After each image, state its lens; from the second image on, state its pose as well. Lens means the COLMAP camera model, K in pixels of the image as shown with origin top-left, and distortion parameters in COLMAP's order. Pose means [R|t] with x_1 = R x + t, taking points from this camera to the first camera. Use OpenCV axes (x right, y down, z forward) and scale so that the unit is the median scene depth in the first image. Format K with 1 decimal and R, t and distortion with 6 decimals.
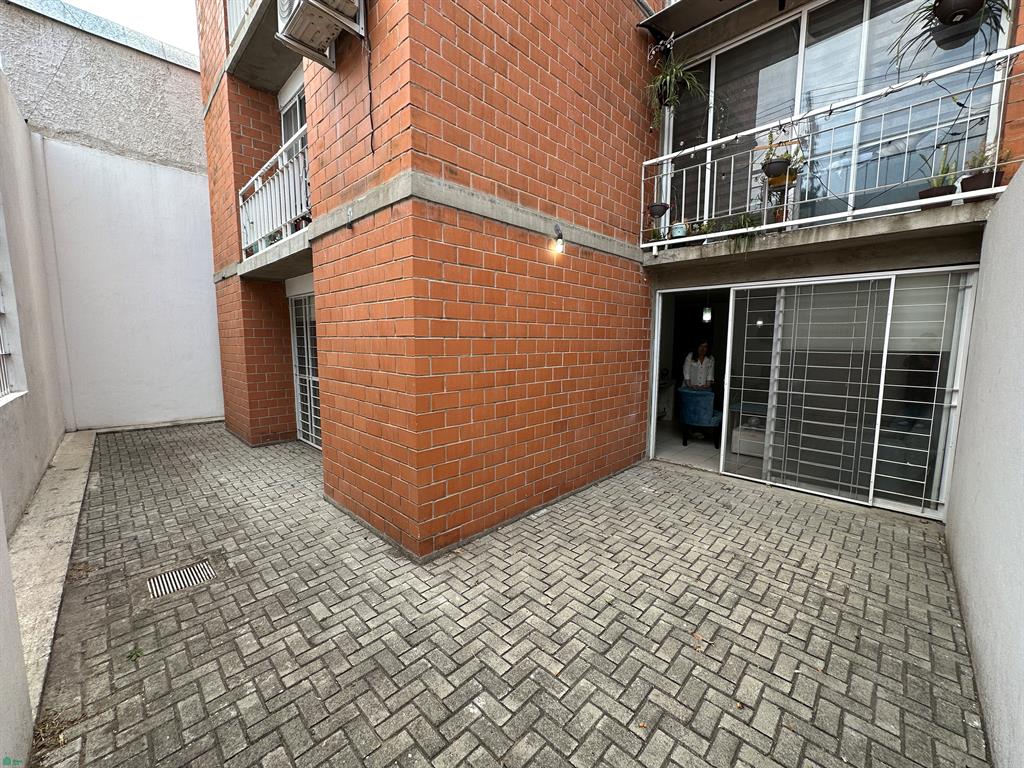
lens RADIAL K [[408.6, 0, 512.1], [0, 408.6, 385.3], [0, 0, 1]] dist [0.001005, 0.000097]
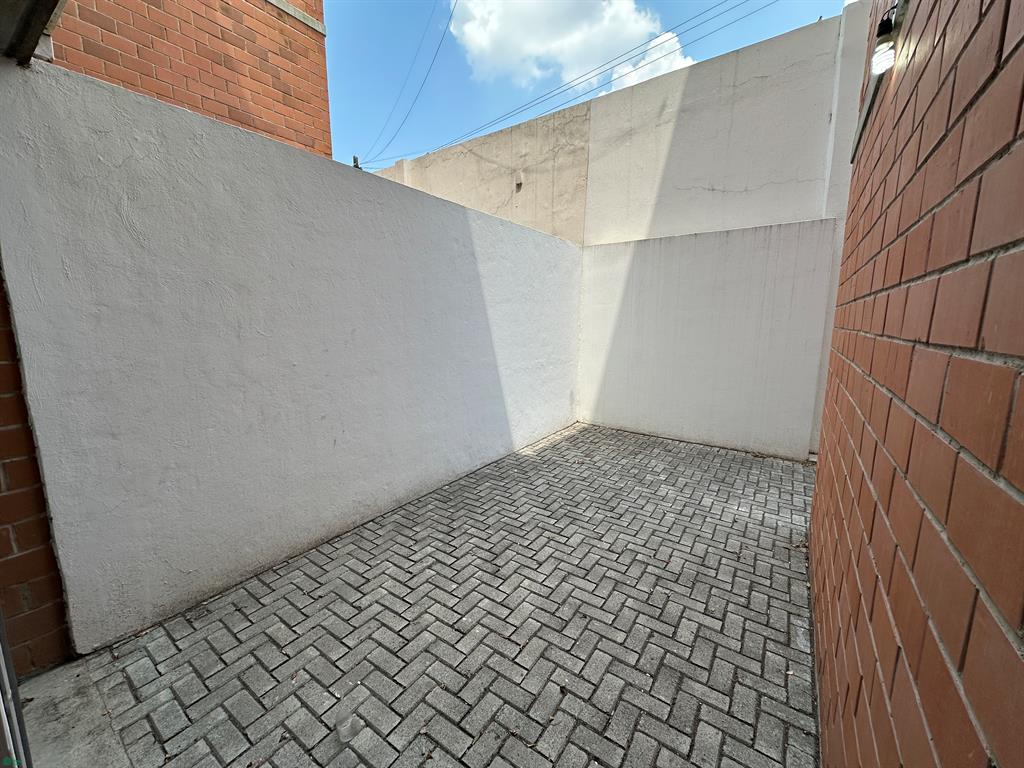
lens RADIAL K [[408.6, 0, 512.1], [0, 408.6, 383.2], [0, 0, 1]] dist [0.001005, 0.000097]
pose [[-0.985552, 0.017573, -0.168457, 0.750759], [-0.027337, 0.965058, 0.260605, -0.187477], [0.167150, 0.261445, -0.950635, 1.954094]]
